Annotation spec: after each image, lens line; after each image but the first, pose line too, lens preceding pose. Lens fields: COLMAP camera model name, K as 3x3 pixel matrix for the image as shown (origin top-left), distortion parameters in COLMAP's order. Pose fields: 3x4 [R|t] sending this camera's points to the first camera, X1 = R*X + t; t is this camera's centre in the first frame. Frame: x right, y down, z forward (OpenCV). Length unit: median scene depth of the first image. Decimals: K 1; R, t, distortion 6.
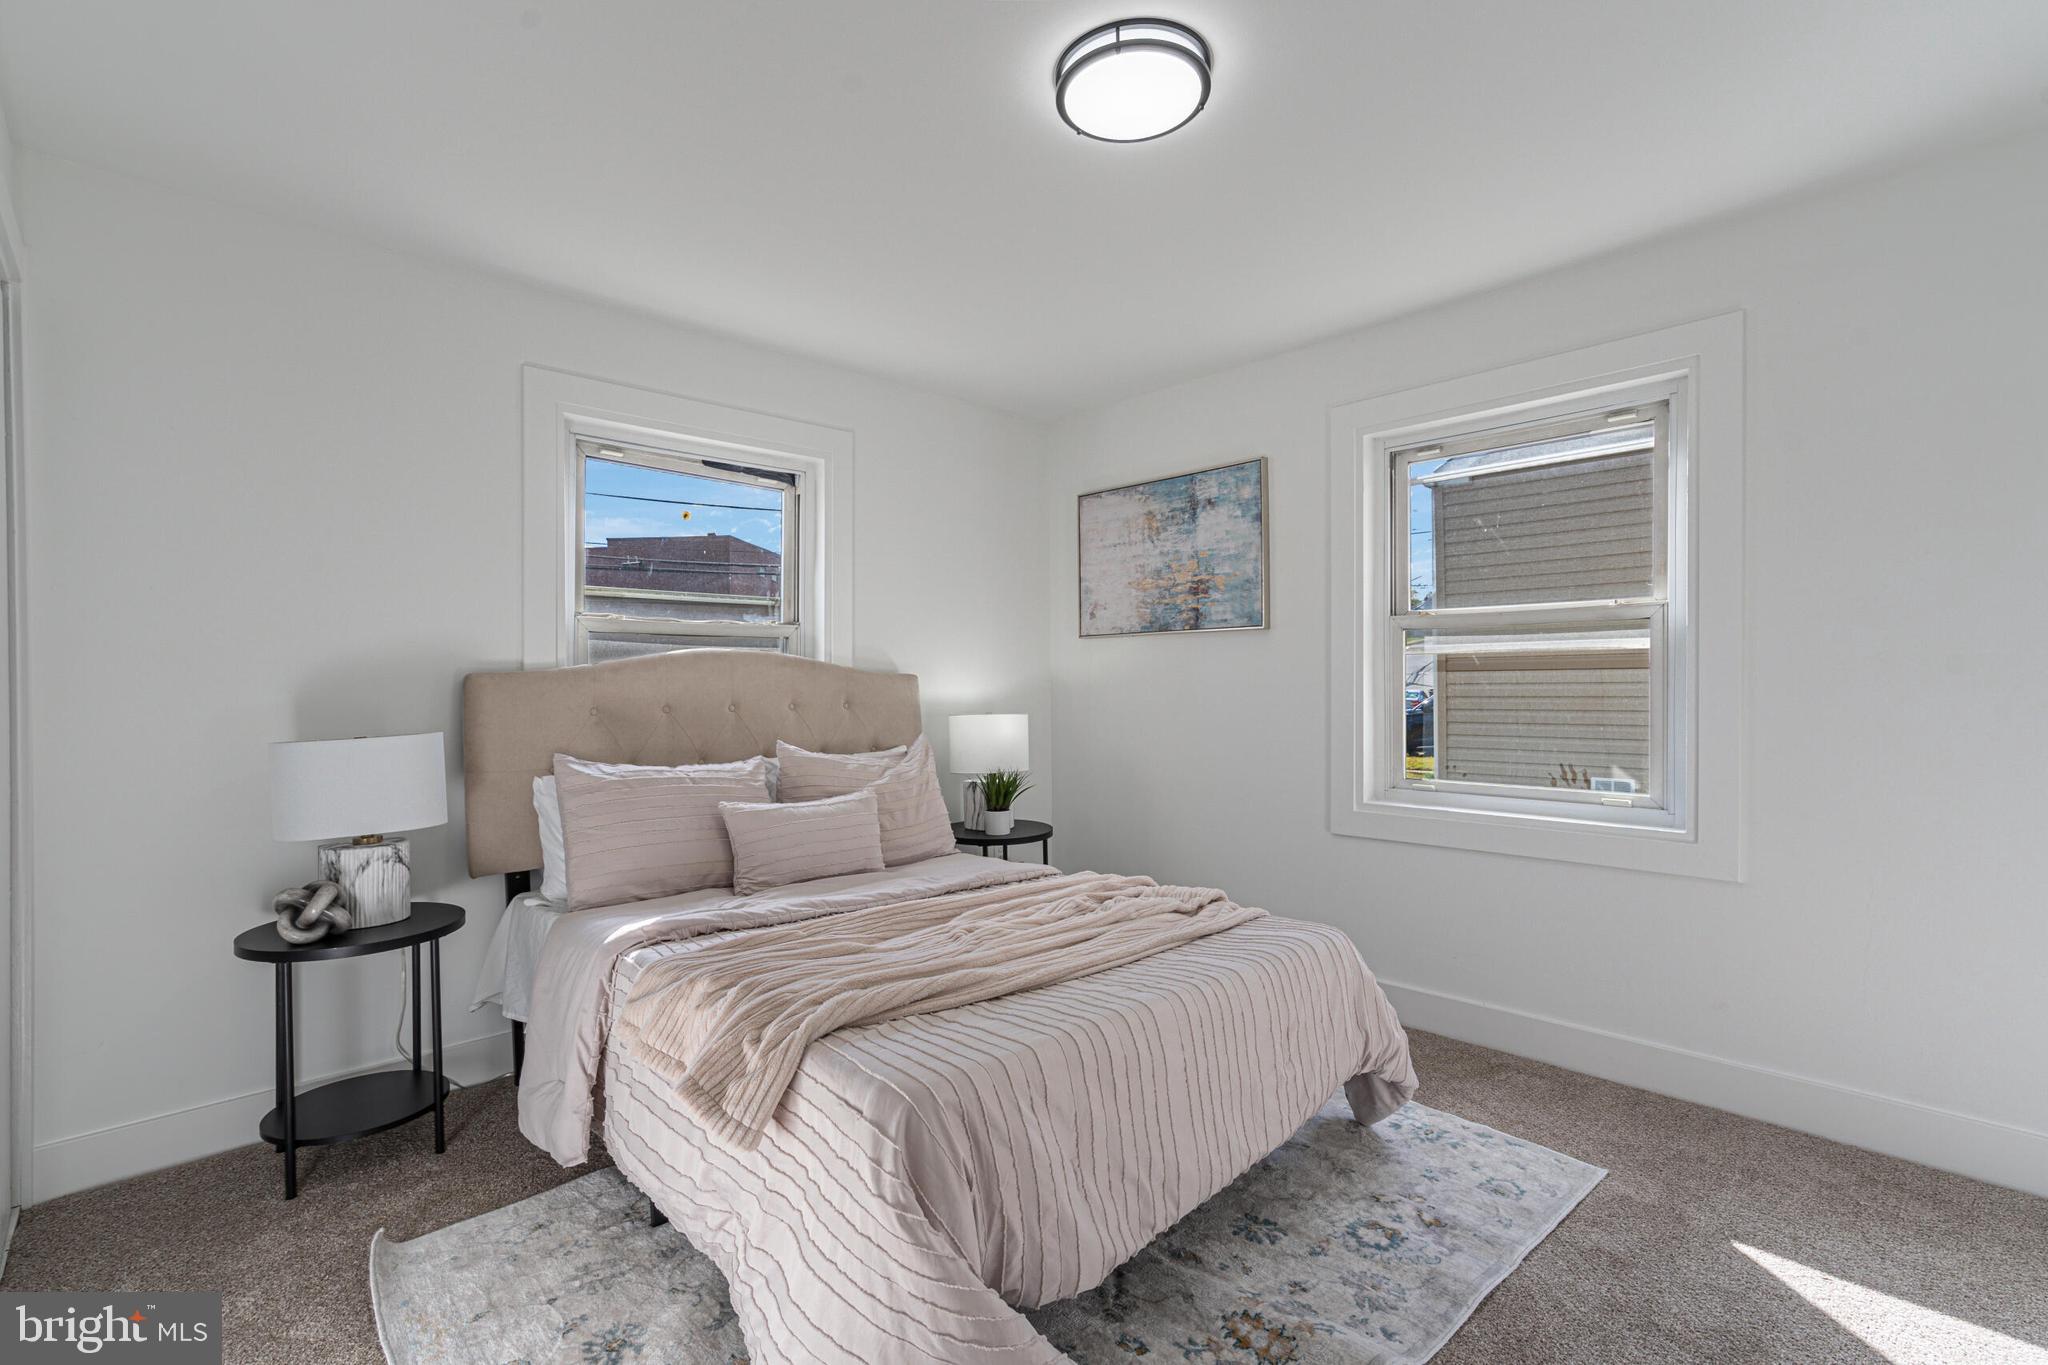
lens RADIAL K [[923.9, 0, 1033.5], [0, 923.9, 689.7], [0, 0, 1]] dist [-0.013860, -0.000079]
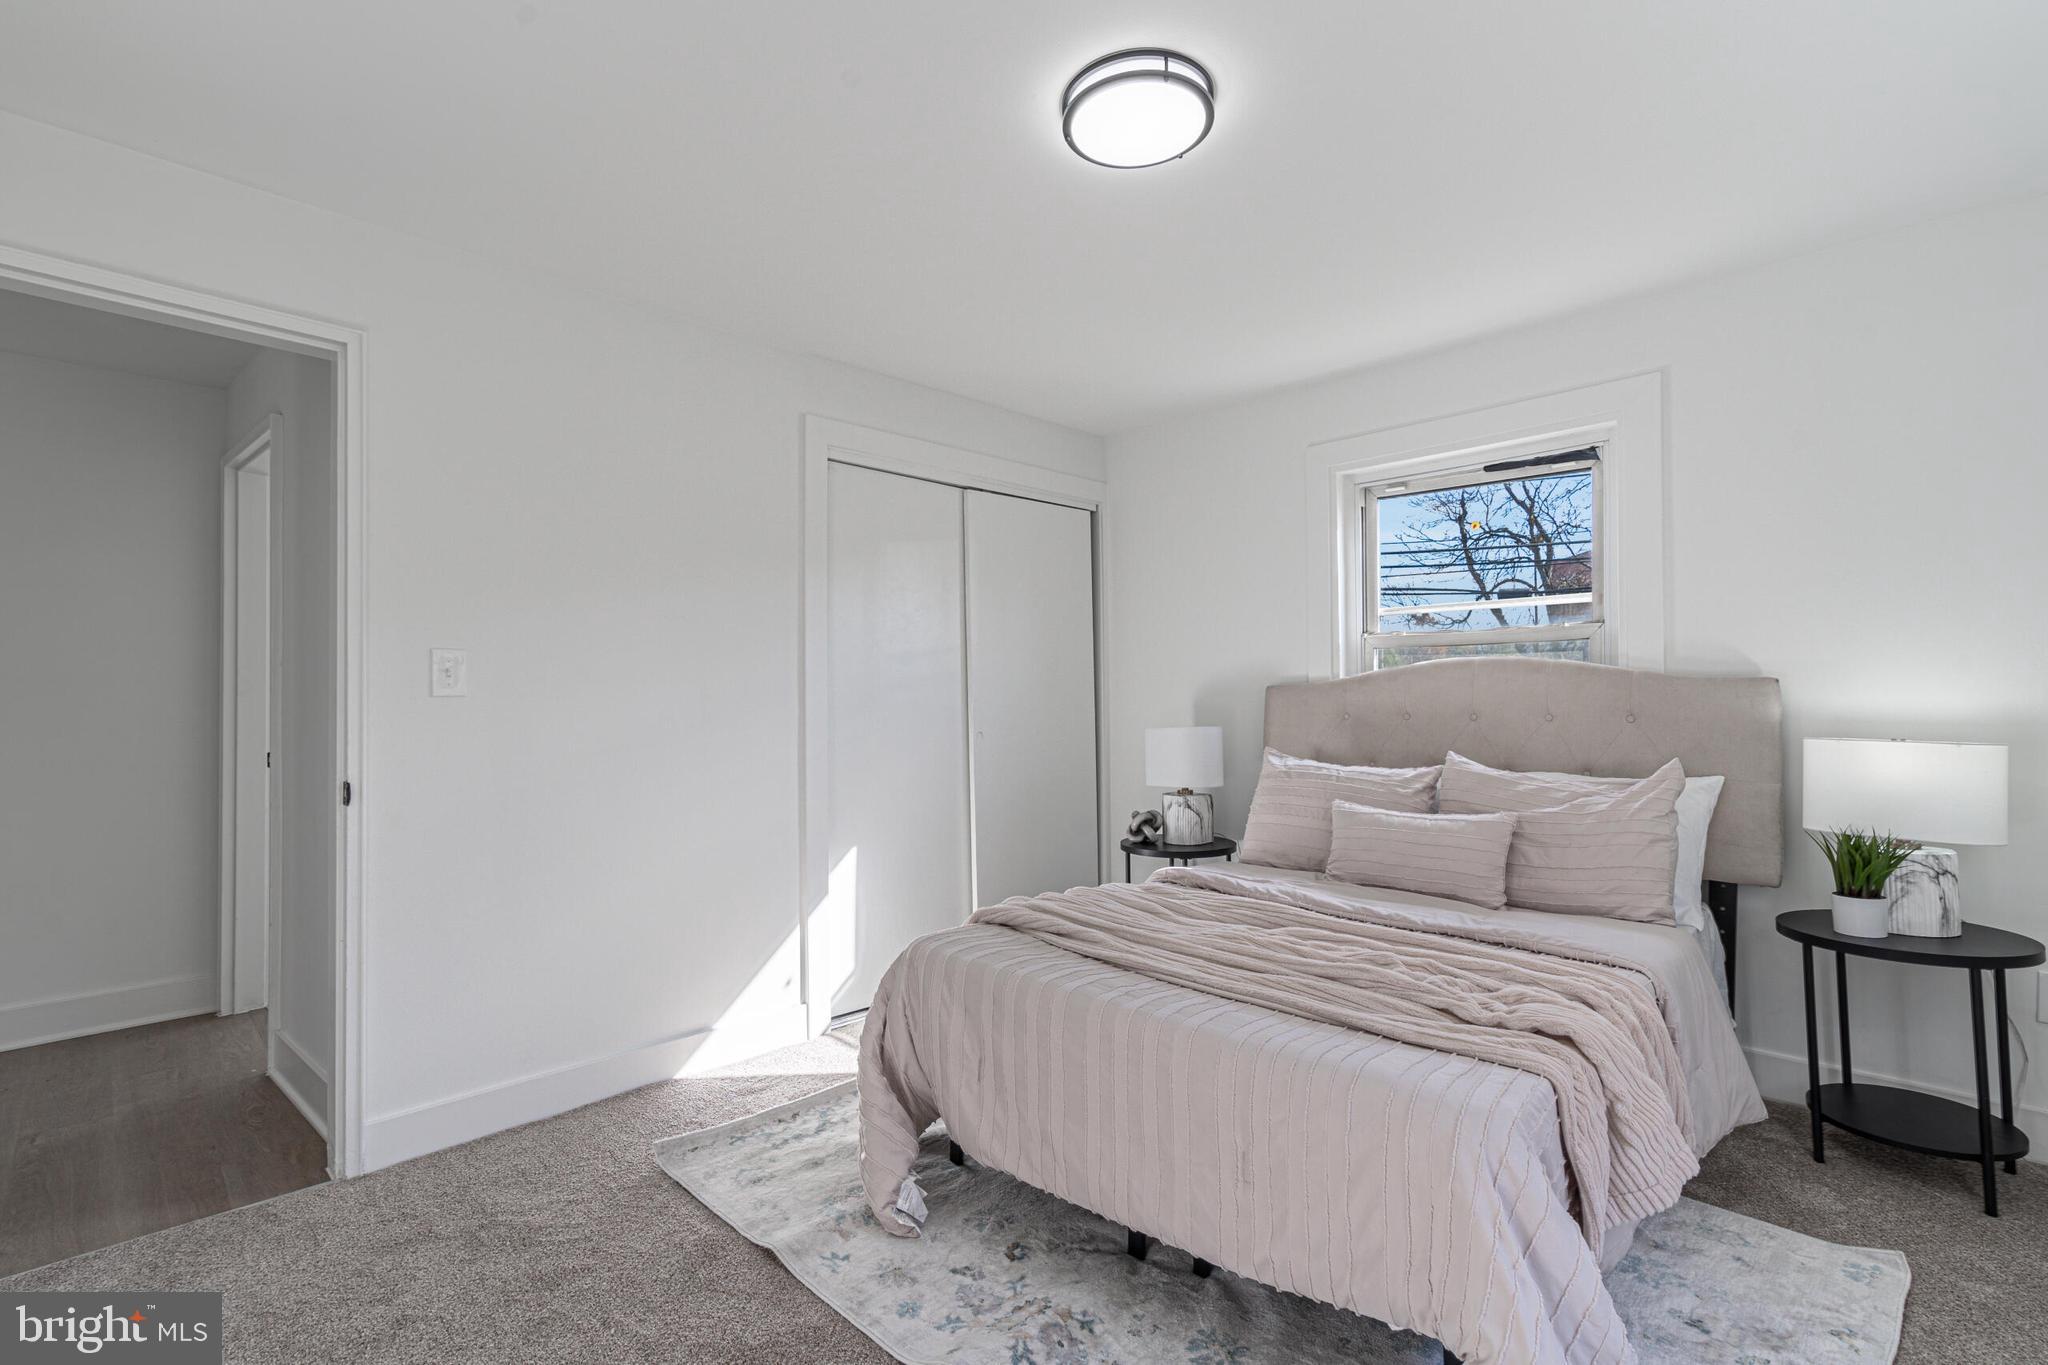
lens RADIAL K [[944.7, 0, 1021.1], [0, 944.7, 679.3], [0, 0, 1]] dist [0.000899, 0.015630]
pose [[0.029047, -0.012751, -0.999497, 0.740512], [0.006593, 0.999899, -0.012565, -0.011511], [0.999556, -0.006224, 0.029128, 0.534527]]
